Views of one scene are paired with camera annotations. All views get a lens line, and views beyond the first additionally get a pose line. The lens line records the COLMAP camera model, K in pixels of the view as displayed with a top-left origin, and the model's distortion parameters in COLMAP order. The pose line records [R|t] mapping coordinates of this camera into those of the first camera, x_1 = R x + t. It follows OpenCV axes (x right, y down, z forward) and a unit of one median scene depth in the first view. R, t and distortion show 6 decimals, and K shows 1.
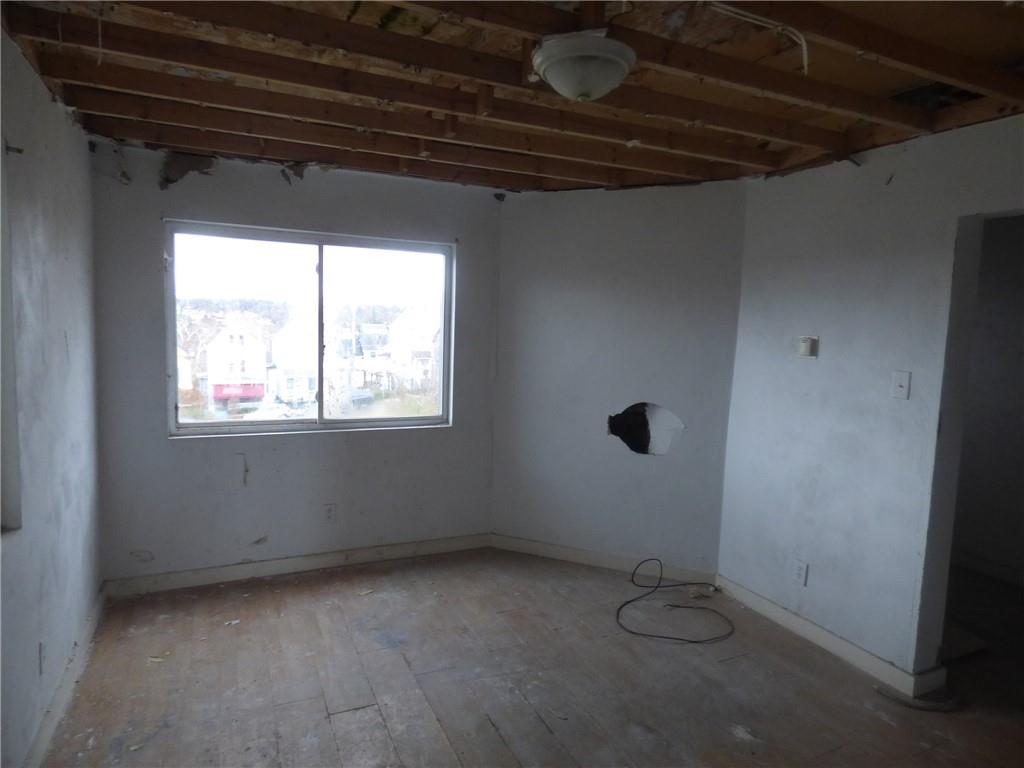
lens RADIAL K [[623.8, 0, 512.0], [0, 623.8, 384.0], [0, 0, 1]] dist [-0.015989, 0.001016]
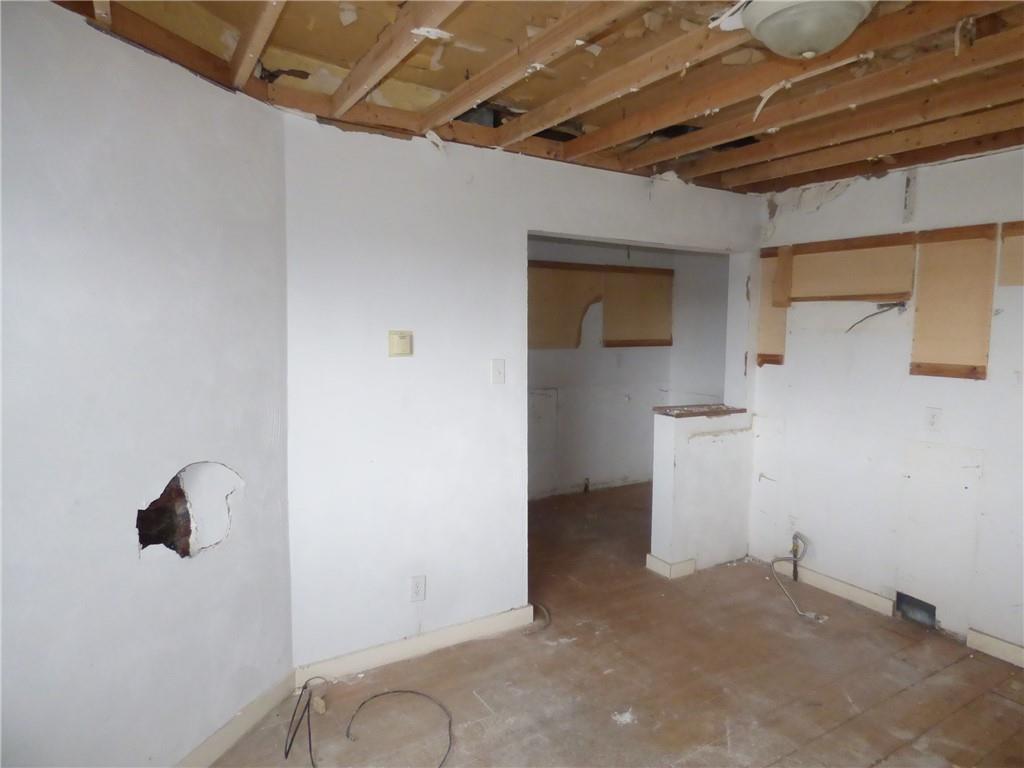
lens RADIAL K [[623.8, 0, 512.0], [0, 623.8, 384.0], [0, 0, 1]] dist [-0.015989, 0.001016]
pose [[-0.113446, -0.117635, 0.986556, -0.435549], [0.092667, 0.987385, 0.128390, -0.102480], [-0.989213, 0.105987, -0.101114, 0.962277]]
